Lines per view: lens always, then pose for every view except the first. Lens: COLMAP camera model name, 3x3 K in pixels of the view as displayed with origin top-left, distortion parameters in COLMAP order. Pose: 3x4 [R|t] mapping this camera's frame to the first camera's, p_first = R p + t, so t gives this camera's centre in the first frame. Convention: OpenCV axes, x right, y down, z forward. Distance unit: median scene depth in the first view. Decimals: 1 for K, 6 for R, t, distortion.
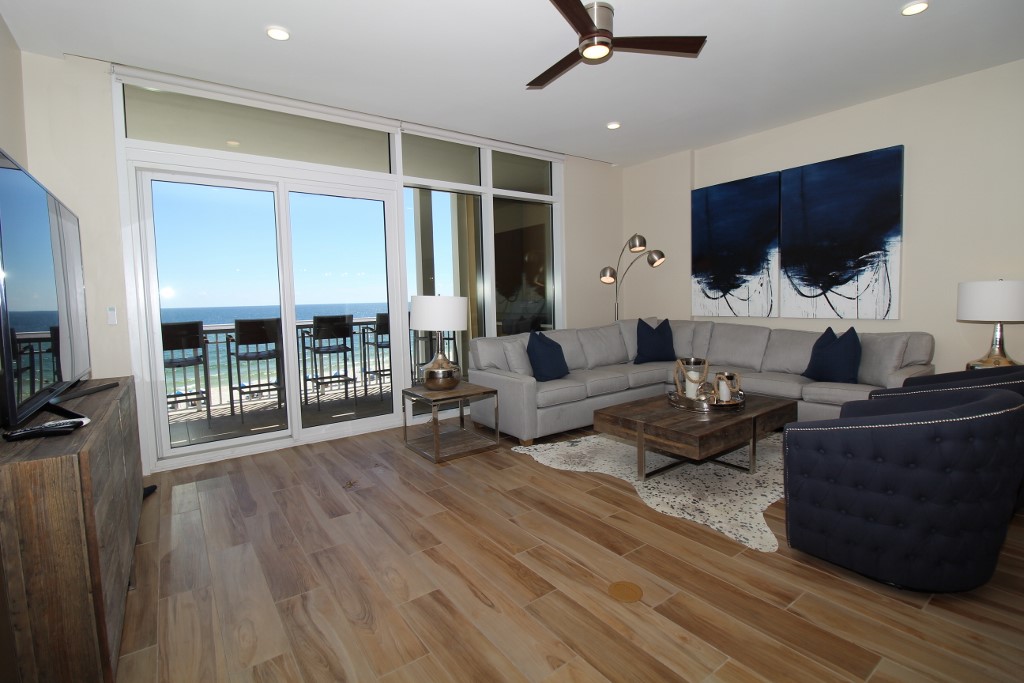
lens RADIAL K [[472.6, 0, 513.8], [0, 472.6, 331.3], [0, 0, 1]] dist [0.004638, -0.015054]
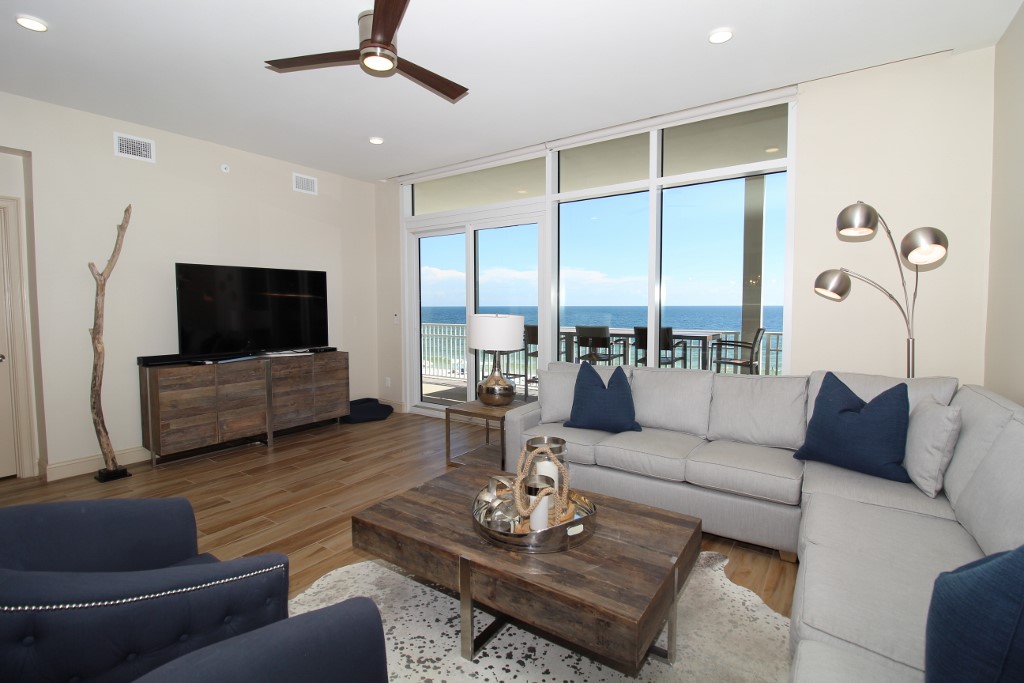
lens RADIAL K [[472.6, 0, 513.8], [0, 472.6, 331.3], [0, 0, 1]] dist [0.004638, -0.015054]
pose [[0.329143, 0.077472, -0.941097, 0.719289], [-0.071477, 0.995814, 0.056978, -0.086971], [0.941571, 0.048513, 0.333303, 0.592952]]
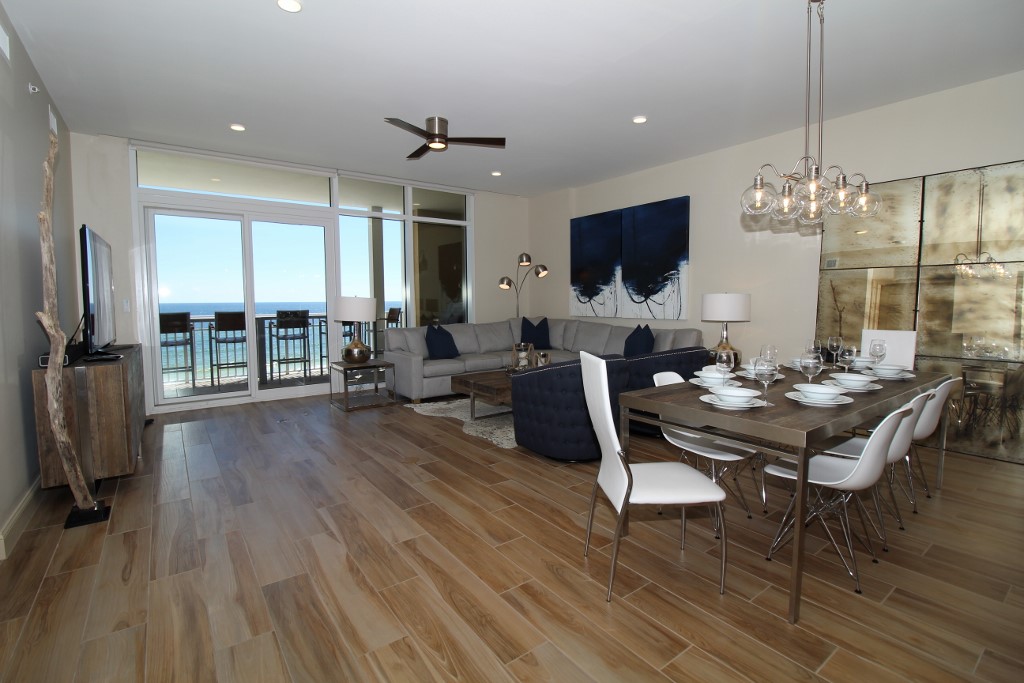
lens RADIAL K [[472.6, 0, 513.8], [0, 472.6, 331.3], [0, 0, 1]] dist [0.004638, -0.015054]
pose [[0.999813, 0.018552, 0.005397, 0.266675], [-0.018537, 0.999824, -0.002797, 0.020109], [-0.005448, 0.002697, 0.999982, -0.362497]]
